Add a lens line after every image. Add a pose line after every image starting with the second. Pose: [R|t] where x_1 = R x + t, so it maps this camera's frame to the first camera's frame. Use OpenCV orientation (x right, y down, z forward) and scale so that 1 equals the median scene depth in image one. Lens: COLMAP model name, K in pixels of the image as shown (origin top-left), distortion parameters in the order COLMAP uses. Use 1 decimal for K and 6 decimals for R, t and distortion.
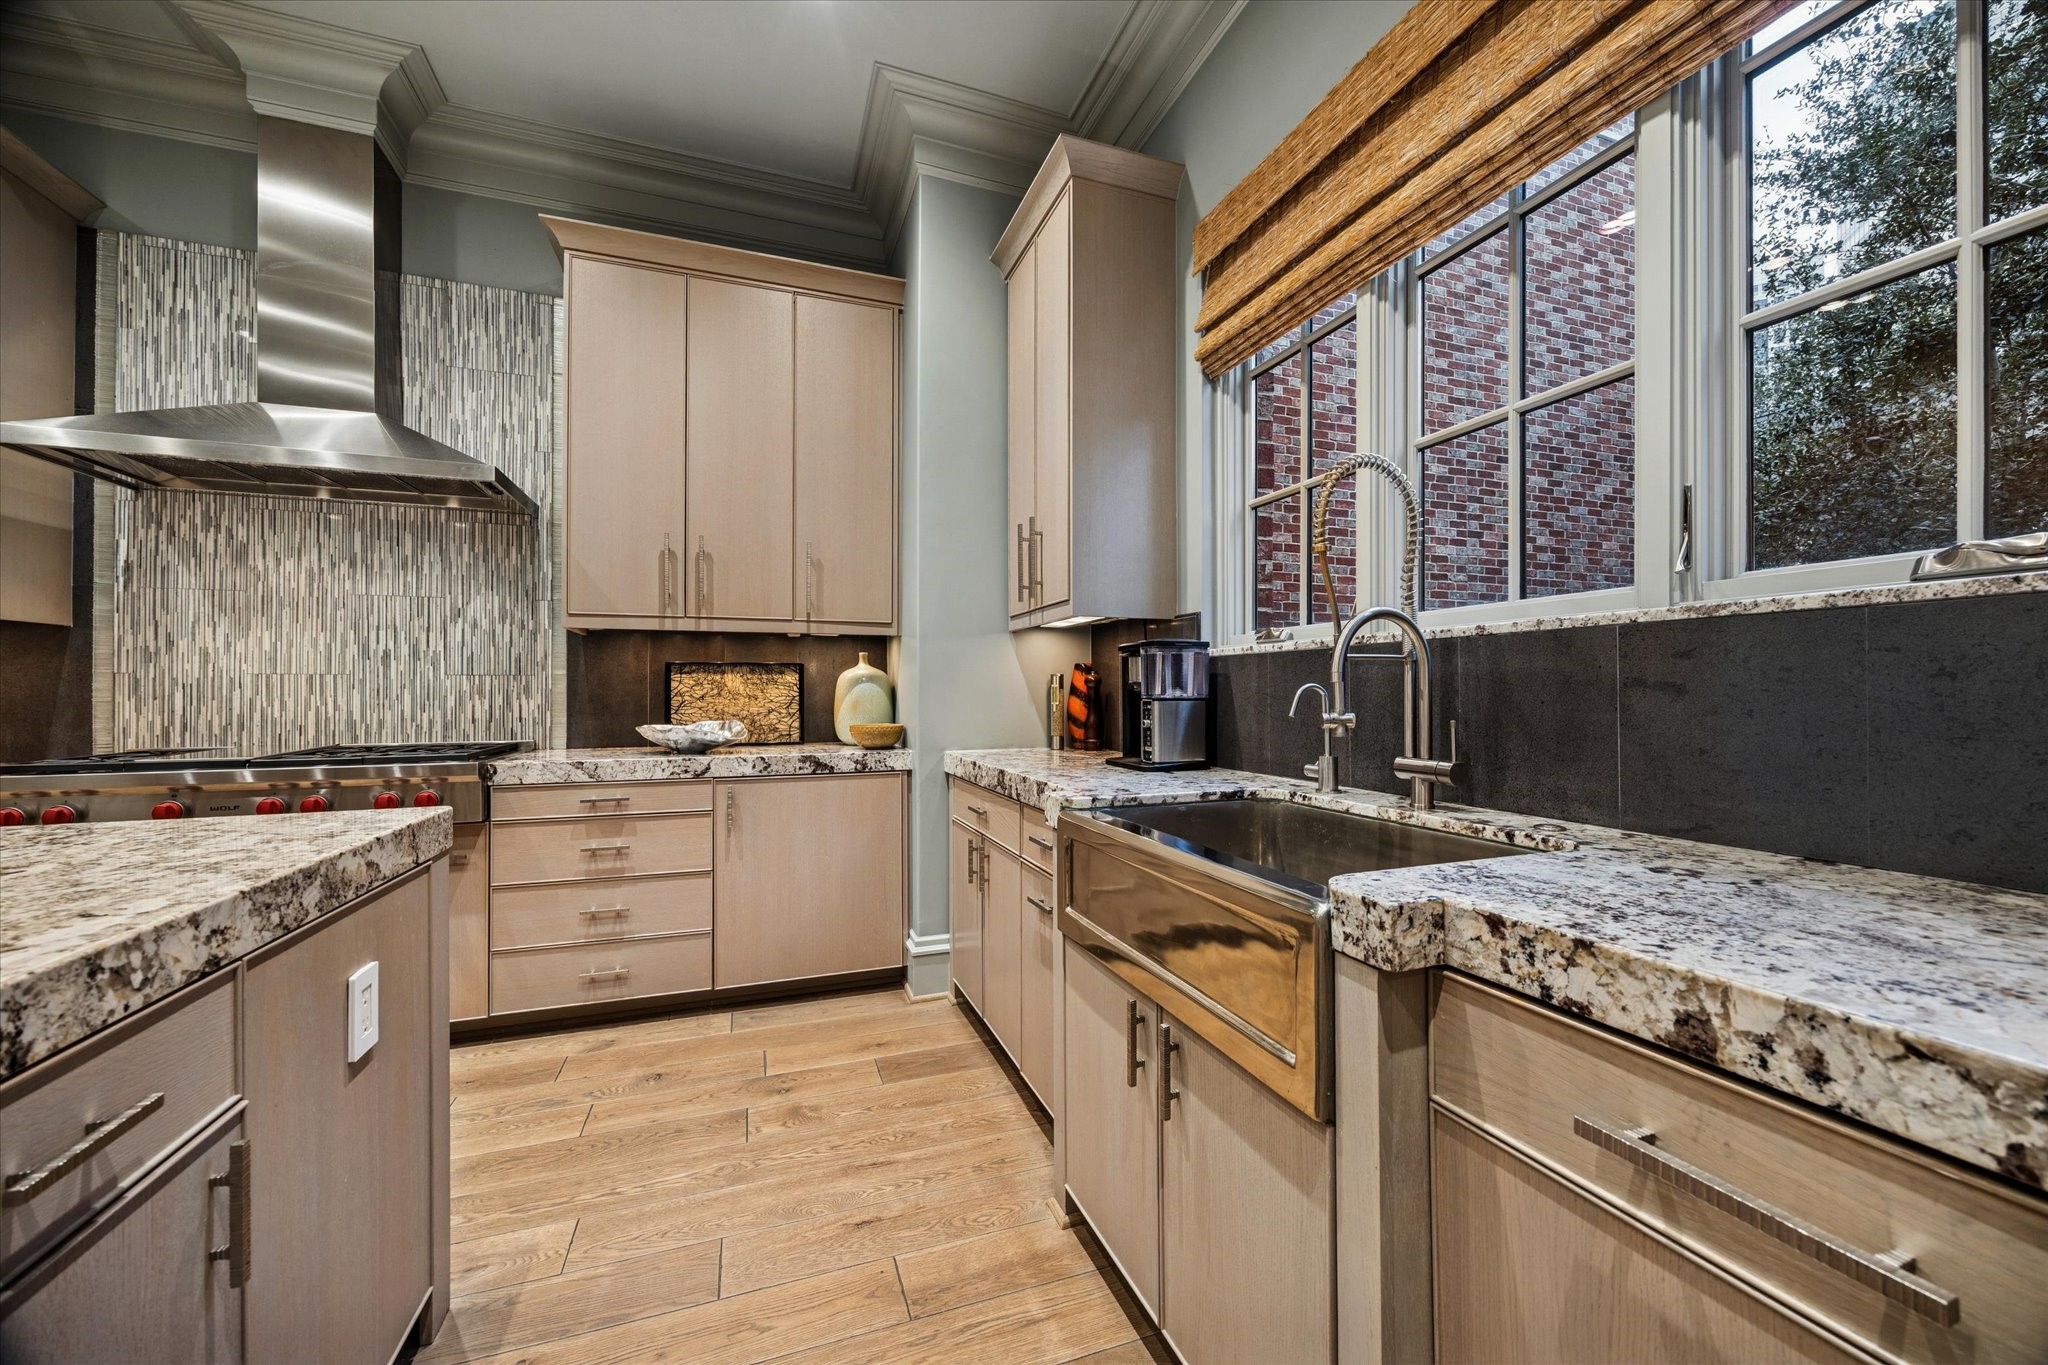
lens RADIAL K [[771.4, 0, 1041.4], [0, 771.4, 688.7], [0, 0, 1]] dist [0.006732, -0.000518]
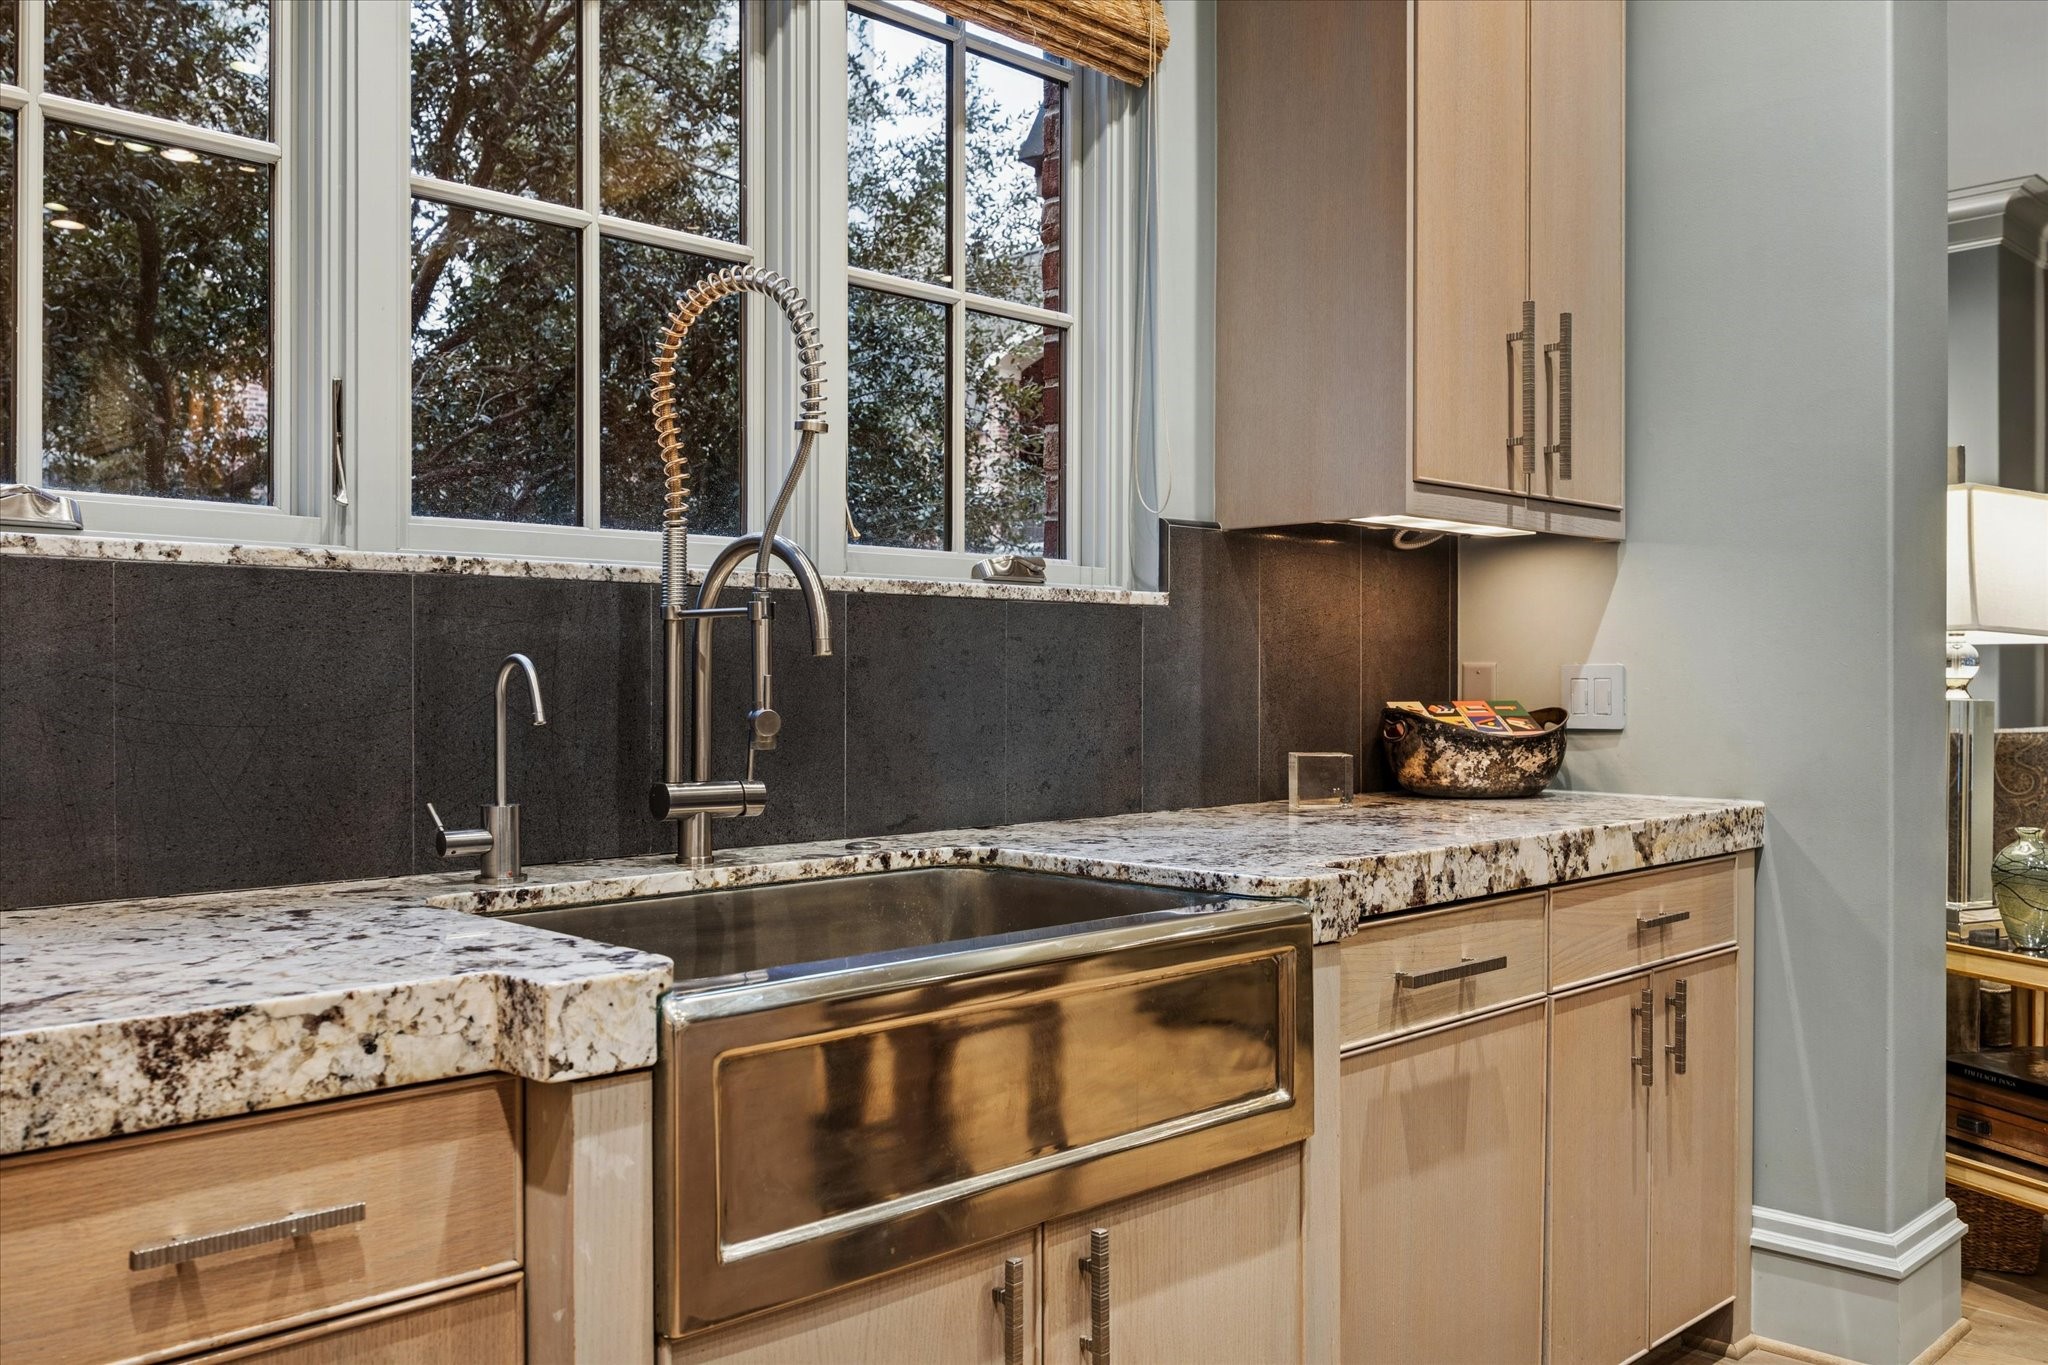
lens RADIAL K [[1685.0, 0, 1021.5], [0, 1685.0, 674.1], [0, 0, 1]] dist [0.006225, -0.005040]
pose [[-0.382254, 0.003935, 0.924049, -0.435795], [-0.003577, 0.999977, -0.005738, 0.006358], [-0.924050, -0.005498, -0.382232, 0.665006]]
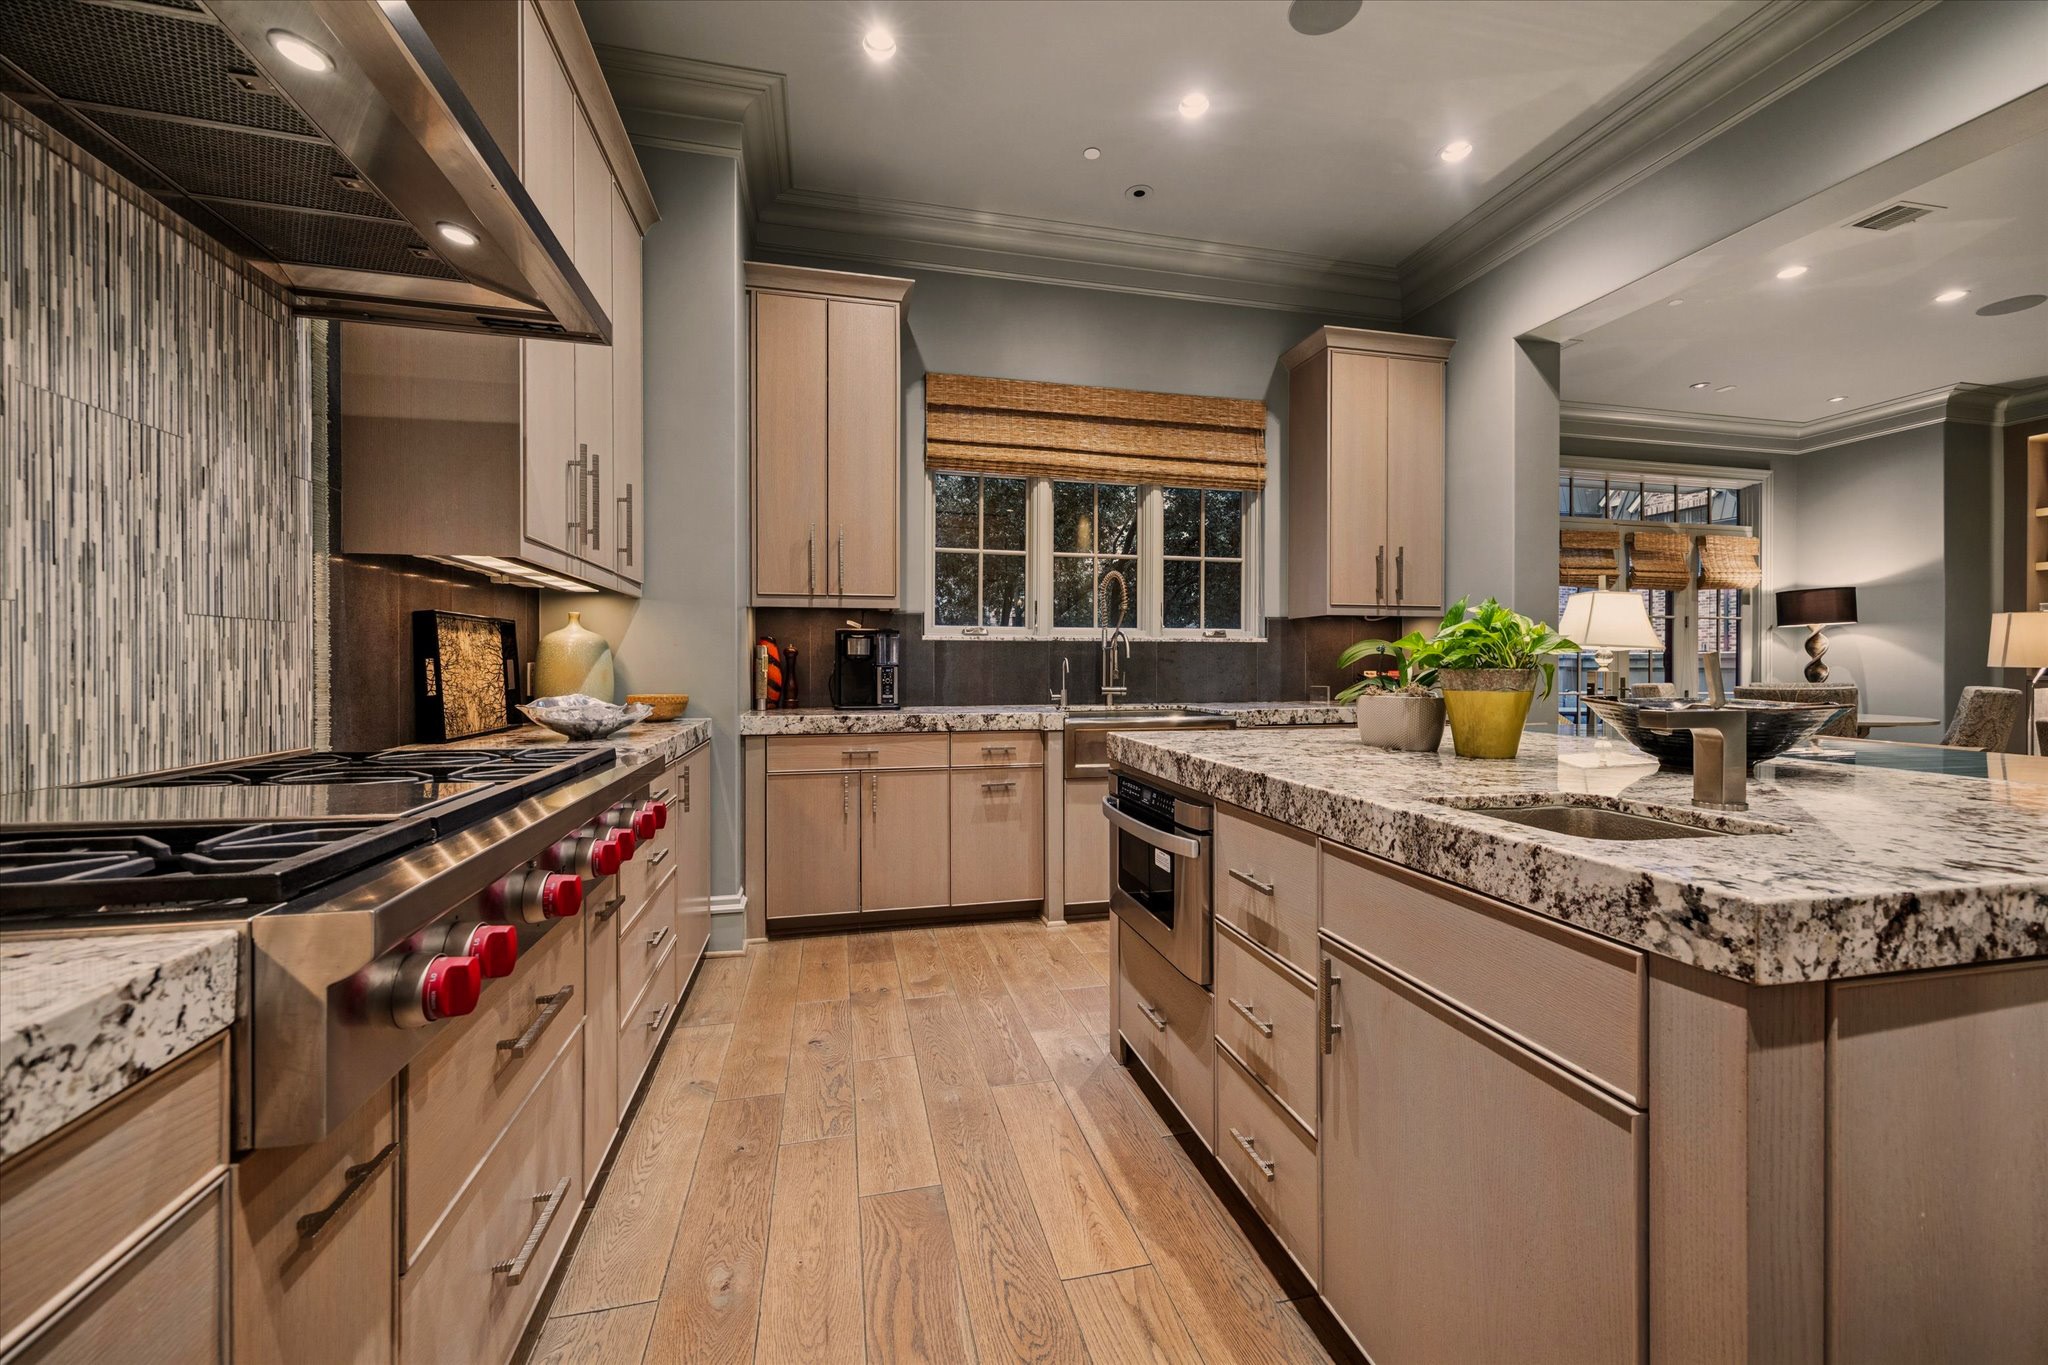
lens RADIAL K [[802.8, 0, 1026.7], [0, 802.8, 673.1], [0, 0, 1]] dist [0.003190, 0.000178]
pose [[0.135906, -0.008169, 0.990688, -1.194544], [-0.004854, 0.999949, 0.008911, 0.009926], [-0.990710, -0.006020, 0.135859, 0.475104]]
